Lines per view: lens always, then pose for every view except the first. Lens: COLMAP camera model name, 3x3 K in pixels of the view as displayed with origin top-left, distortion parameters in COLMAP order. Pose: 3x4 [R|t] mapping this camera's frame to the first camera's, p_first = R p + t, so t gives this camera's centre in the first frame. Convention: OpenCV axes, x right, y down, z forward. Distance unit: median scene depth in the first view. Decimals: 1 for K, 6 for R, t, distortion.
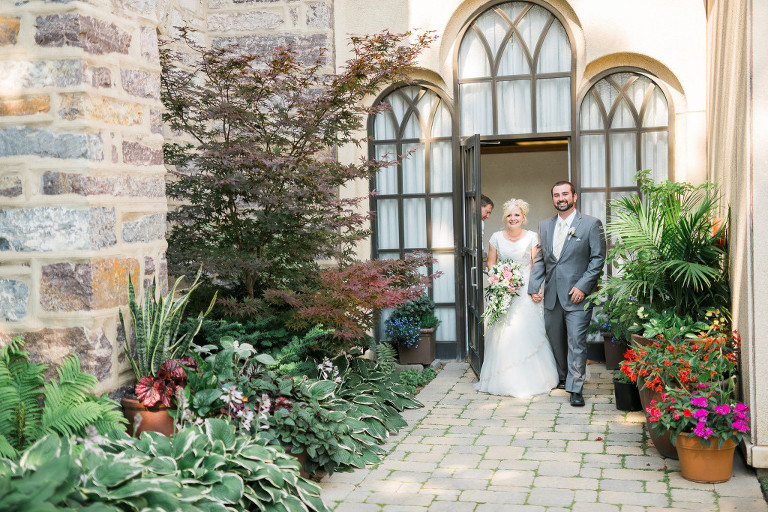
lens RADIAL K [[1049.6, 0, 384.0], [0, 1049.6, 256.0], [0, 0, 1]] dist [0.197506, -0.032031]
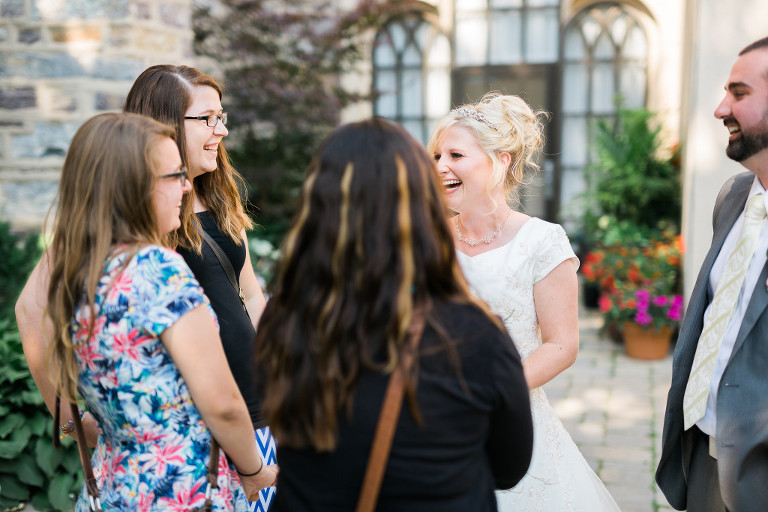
lens RADIAL K [[1046.4, 0, 384.0], [0, 1046.4, 256.0], [0, 0, 1]] dist [0.324658, -0.605065]
pose [[0.999873, 0.015966, -0.000203, 0.003251], [-0.015908, 0.997143, 0.073838, 0.008109], [0.001381, -0.073825, 0.997270, -0.172130]]
